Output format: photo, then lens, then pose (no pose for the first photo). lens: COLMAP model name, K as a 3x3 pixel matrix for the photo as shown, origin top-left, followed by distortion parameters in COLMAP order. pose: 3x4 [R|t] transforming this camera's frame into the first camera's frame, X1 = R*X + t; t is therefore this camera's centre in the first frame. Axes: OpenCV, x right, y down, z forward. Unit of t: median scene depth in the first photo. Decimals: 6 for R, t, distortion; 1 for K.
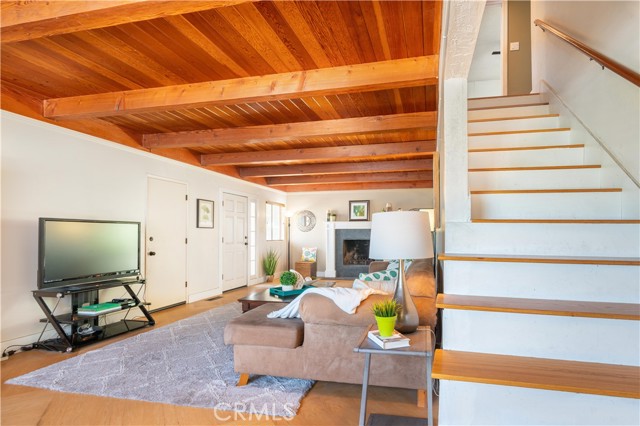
lens RADIAL K [[314.2, 0, 306.1], [0, 314.2, 232.2], [0, 0, 1]] dist [-0.006027, 0.001273]
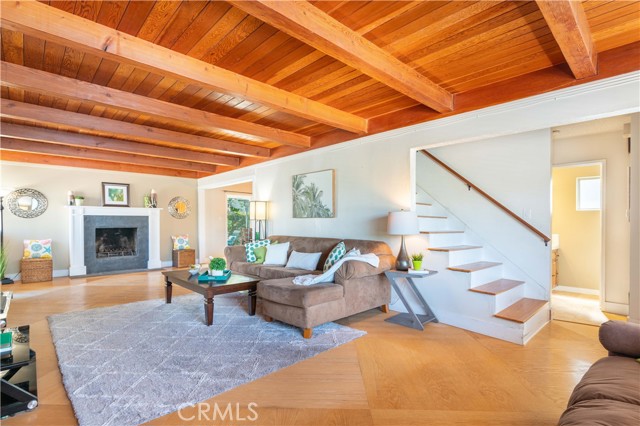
lens RADIAL K [[314.2, 0, 316.9], [0, 314.2, 217.3], [0, 0, 1]] dist [-0.006027, 0.001273]
pose [[0.573115, 0.014079, 0.819354, -0.226323], [-0.006640, 0.999899, -0.012537, 0.001716], [-0.819448, 0.001745, 0.573151, 0.042126]]
